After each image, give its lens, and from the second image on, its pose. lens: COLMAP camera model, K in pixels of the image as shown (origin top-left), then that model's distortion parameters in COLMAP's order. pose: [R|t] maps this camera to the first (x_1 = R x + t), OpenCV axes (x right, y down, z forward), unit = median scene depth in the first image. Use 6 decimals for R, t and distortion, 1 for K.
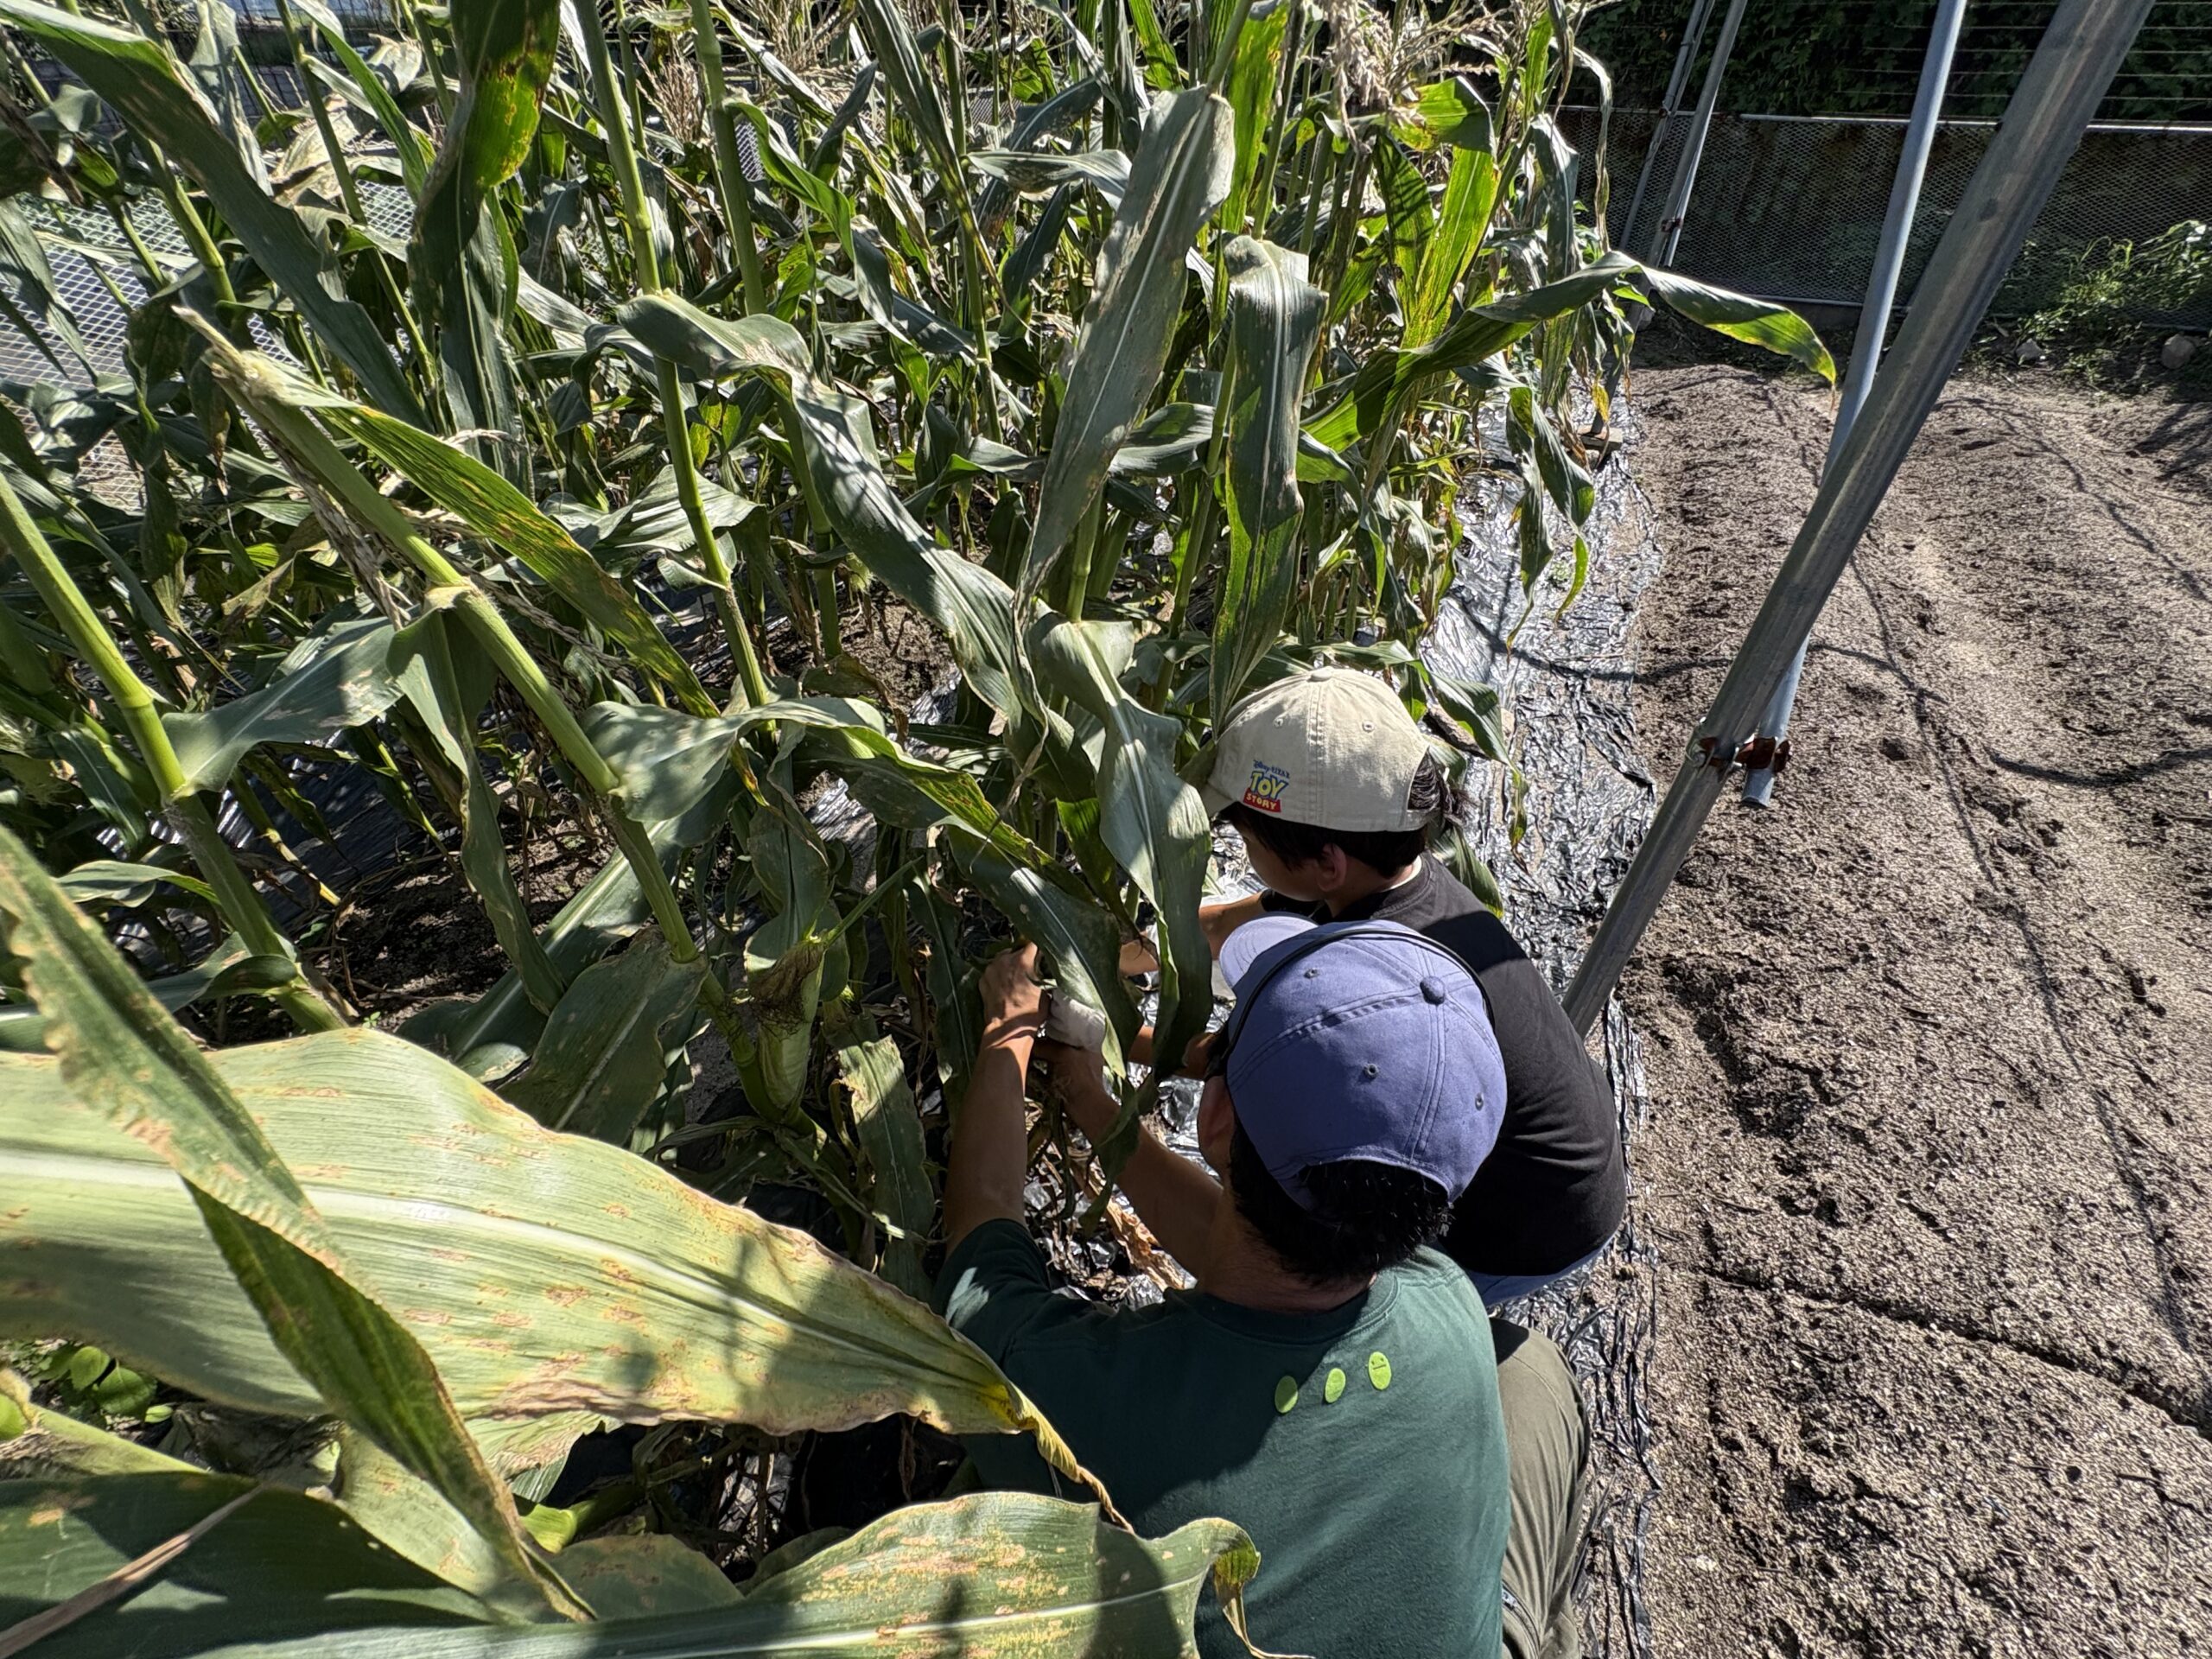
lens RADIAL K [[951.5, 0, 1106.8], [0, 951.5, 838.7], [0, 0, 1]] dist [0.002170, 0.000267]
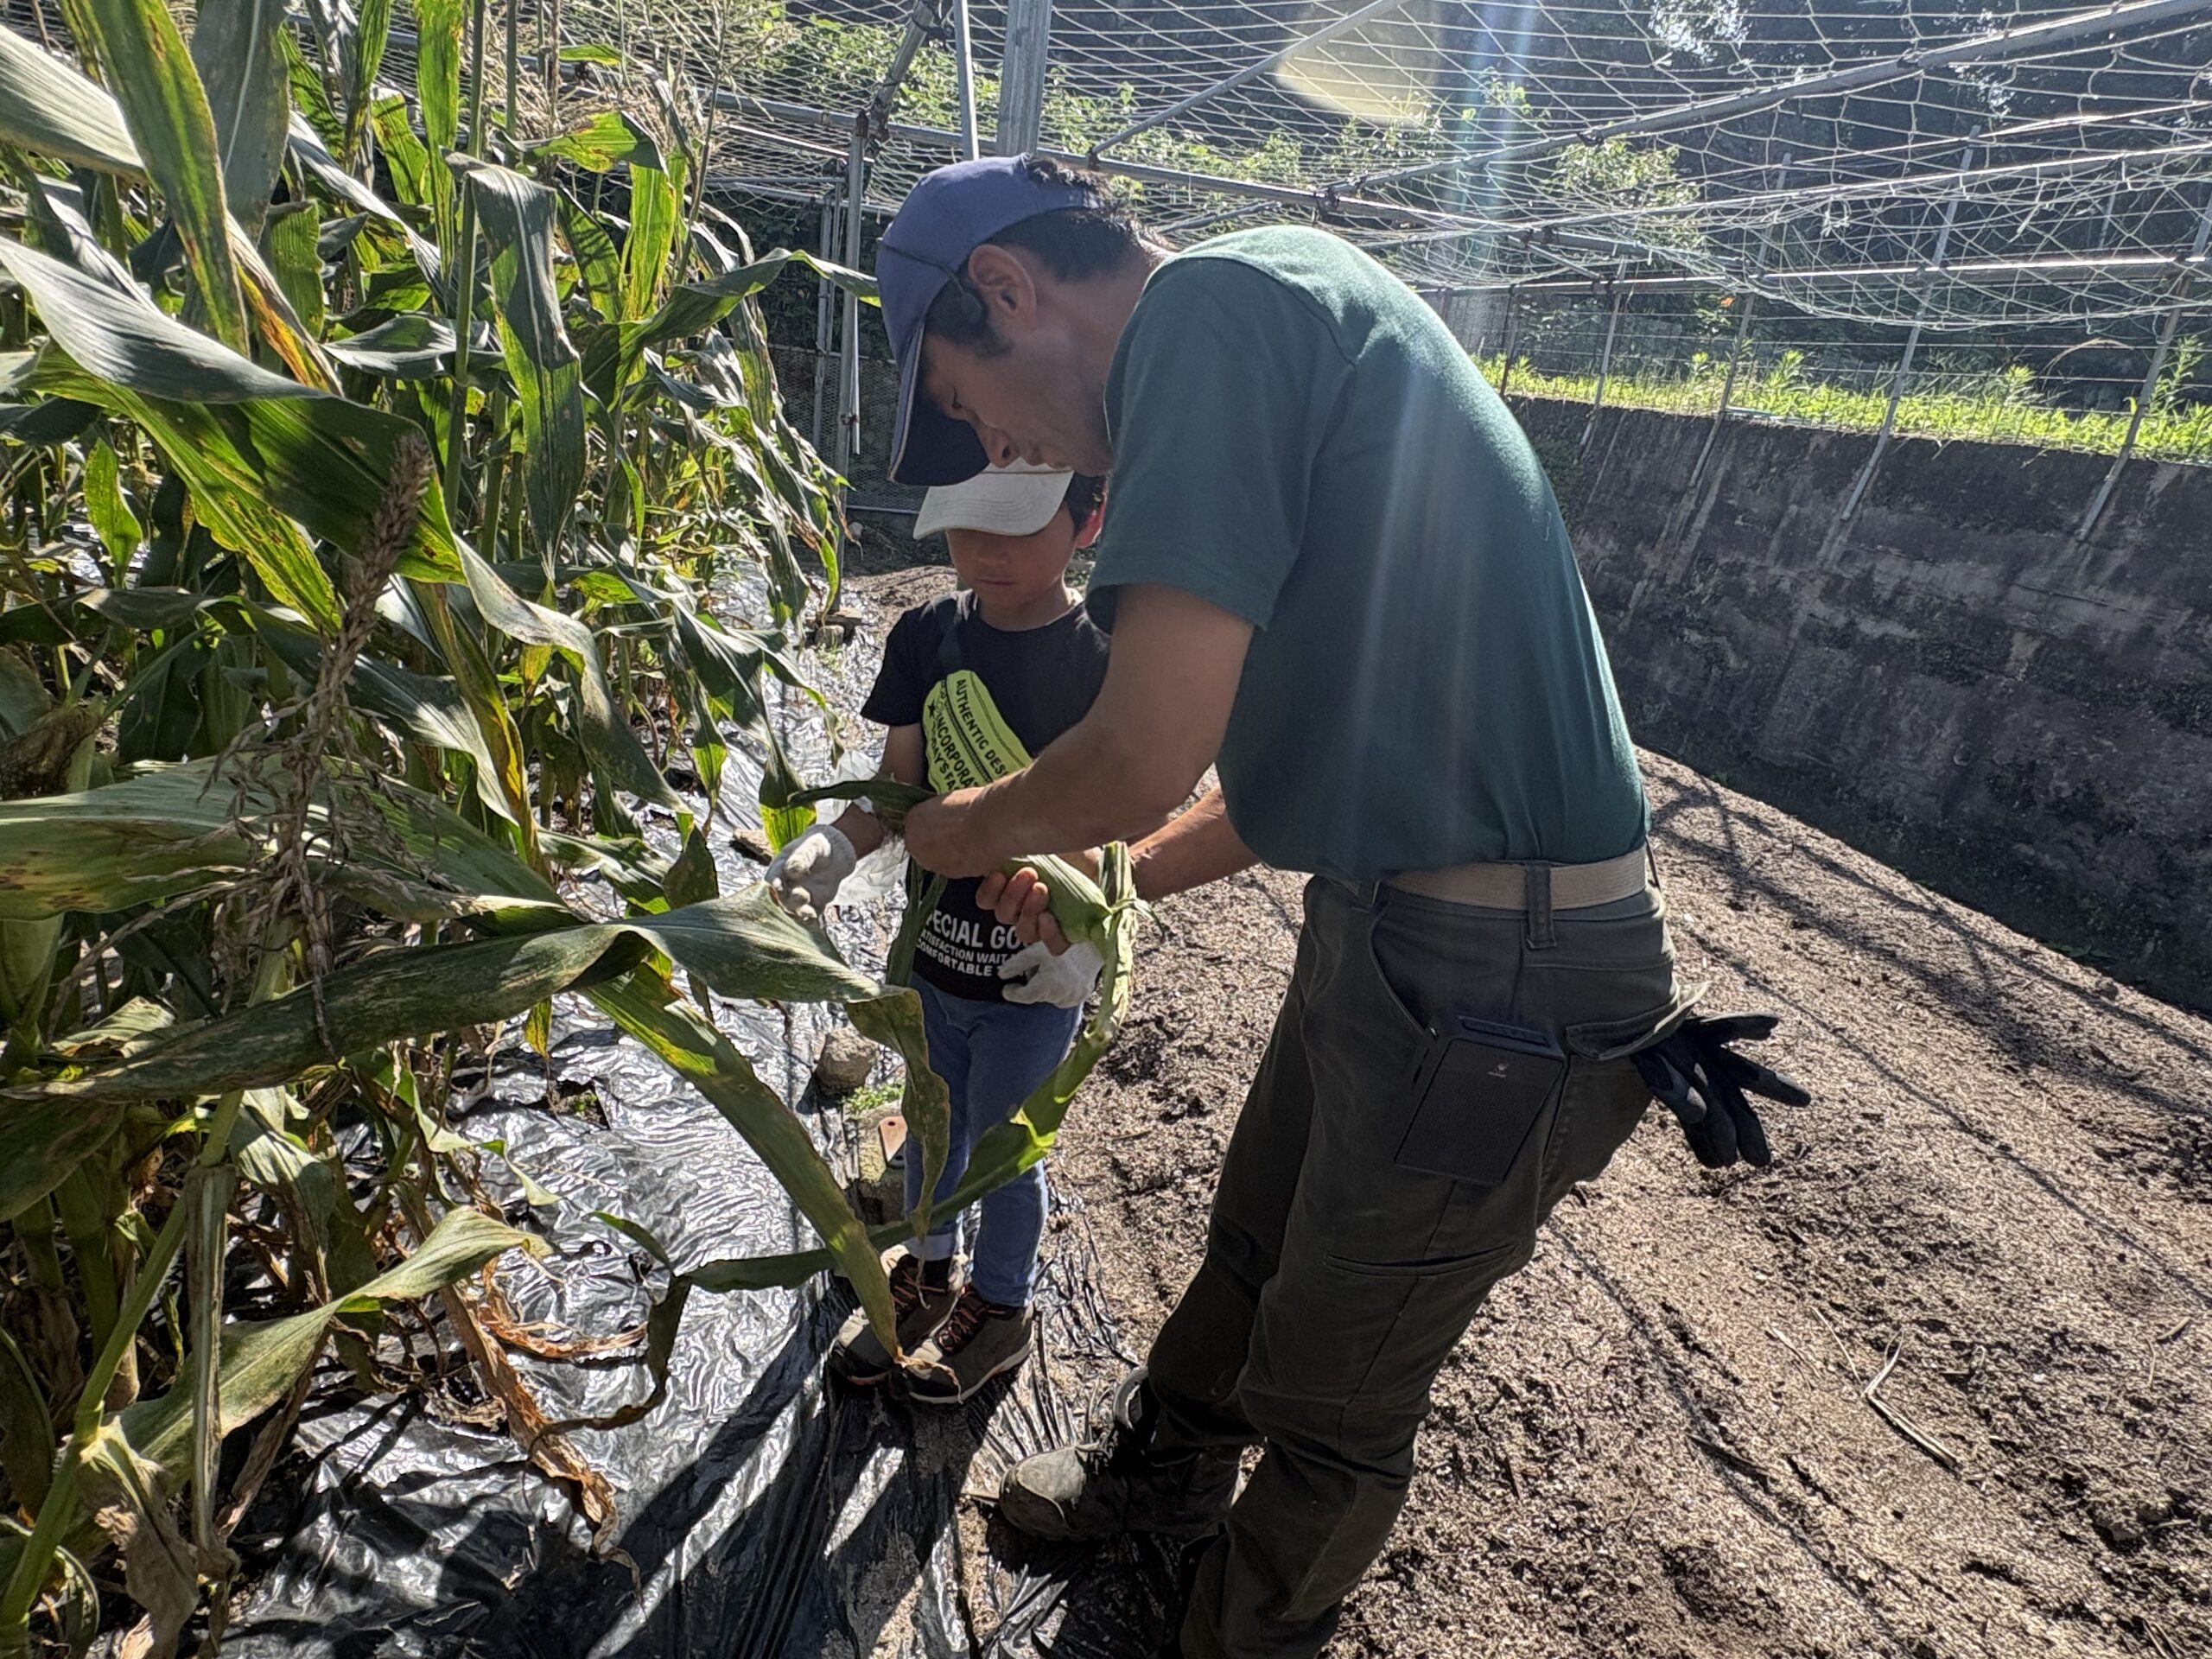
lens RADIAL K [[1240.9, 0, 1098.7], [0, 1240.9, 830.9], [0, 0, 1]] dist [0.006103, -0.002670]
pose [[0.798419, -0.129132, 0.588092, -0.108950], [0.294549, 0.935645, -0.194445, 0.299401], [-0.525136, 0.328470, 0.785073, -0.138276]]
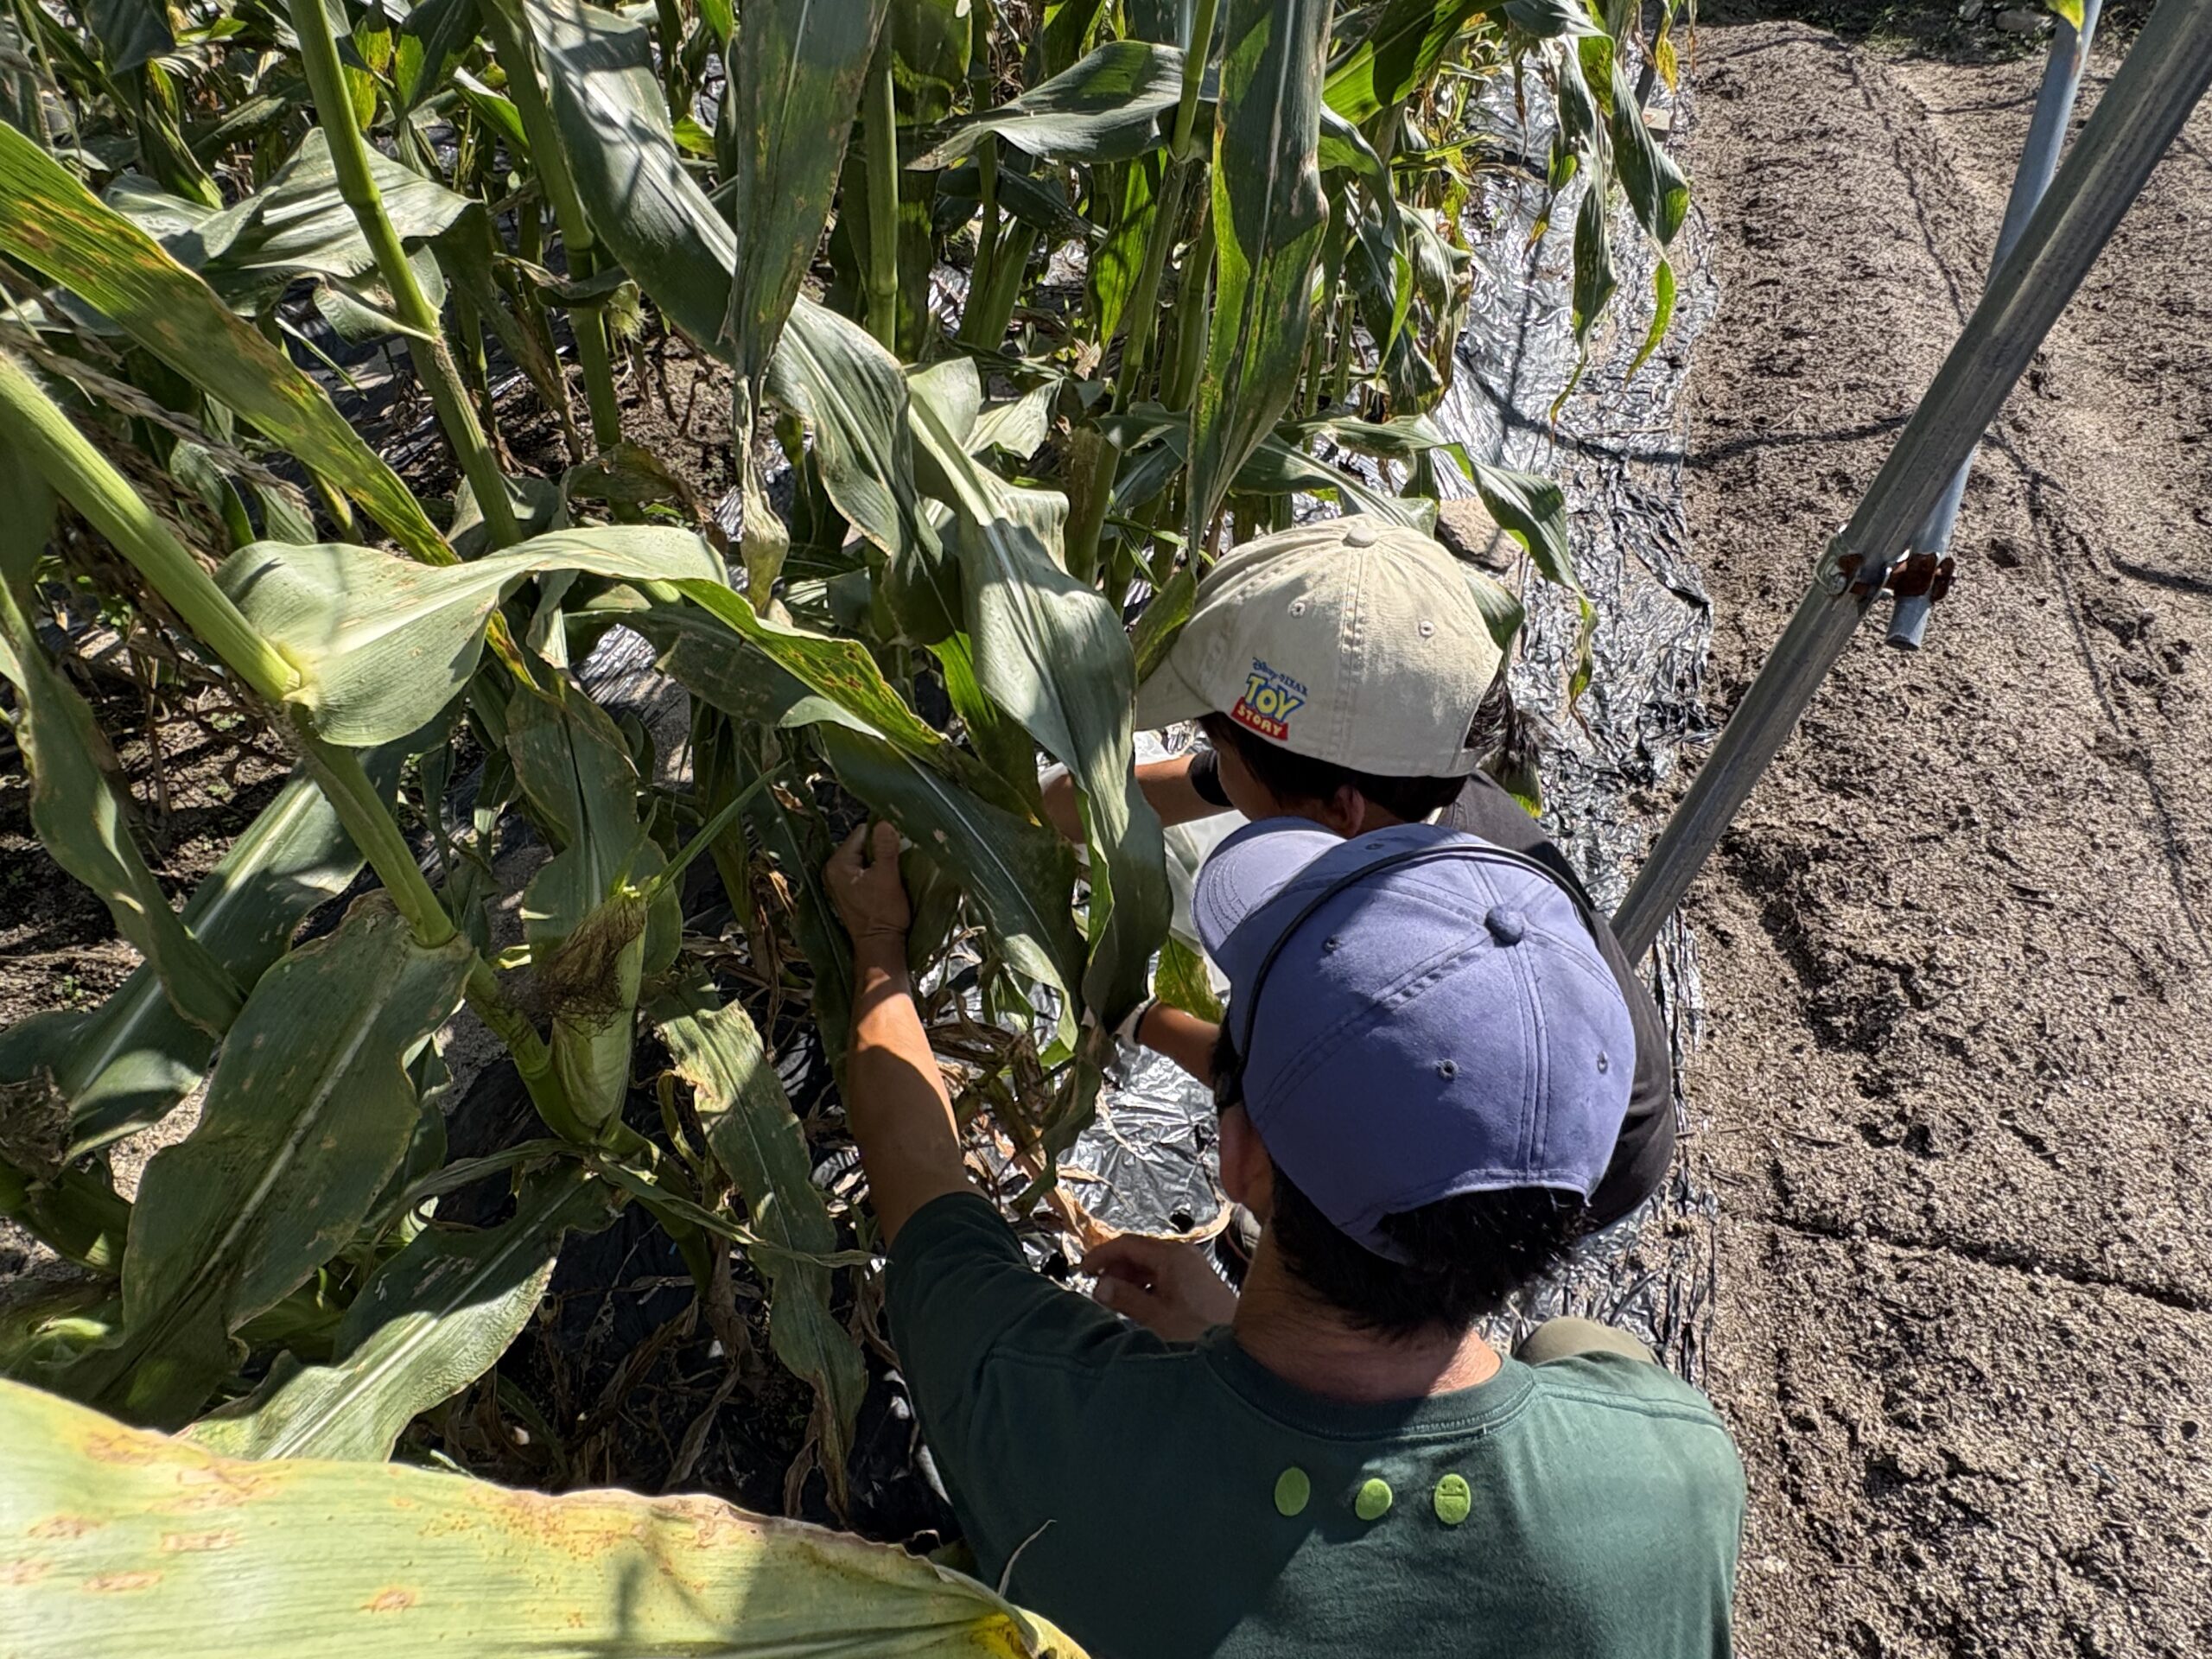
lens RADIAL K [[1240.9, 0, 1103.5], [0, 1240.9, 845.9], [0, 0, 1]] dist [0.006103, -0.002670]
pose [[0.994703, -0.036333, 0.096157, -0.025675], [0.023133, 0.990578, 0.134982, -0.015298], [-0.100155, -0.132042, 0.986171, 0.049231]]
